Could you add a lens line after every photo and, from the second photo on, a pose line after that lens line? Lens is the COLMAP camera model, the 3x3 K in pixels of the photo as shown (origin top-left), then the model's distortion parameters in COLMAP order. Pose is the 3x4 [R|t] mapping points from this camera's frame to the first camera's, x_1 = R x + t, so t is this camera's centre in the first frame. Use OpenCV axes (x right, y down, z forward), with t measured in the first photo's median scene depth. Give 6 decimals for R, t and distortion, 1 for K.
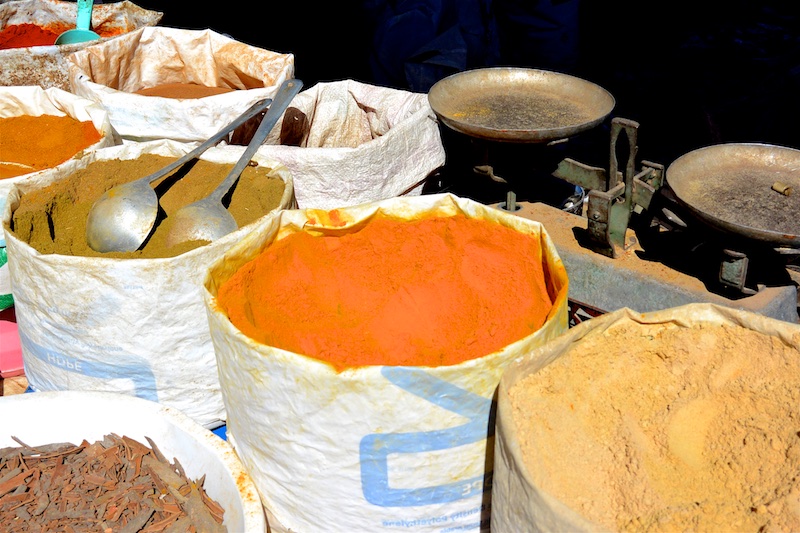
lens RADIAL K [[1092.6, 0, 399.4], [0, 1092.6, 263.6], [0, 0, 1]] dist [-0.043672, 0.000000]
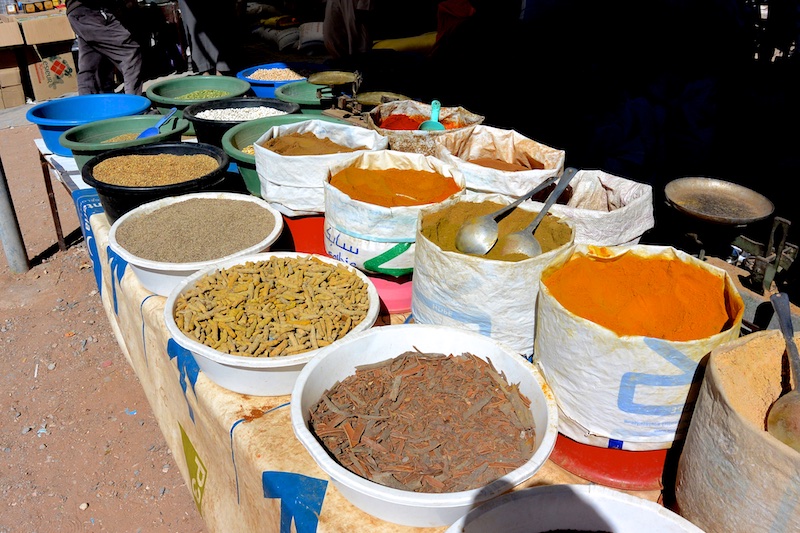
lens RADIAL K [[717.7, 0, 399.3], [0, 717.7, 269.0], [0, 0, 1]] dist [-0.109396, 0.027532]
pose [[0.972580, 0.133952, -0.190121, -0.160800], [-0.133364, 0.990939, 0.015941, 0.012154], [0.190533, 0.009851, 0.981631, -0.206745]]
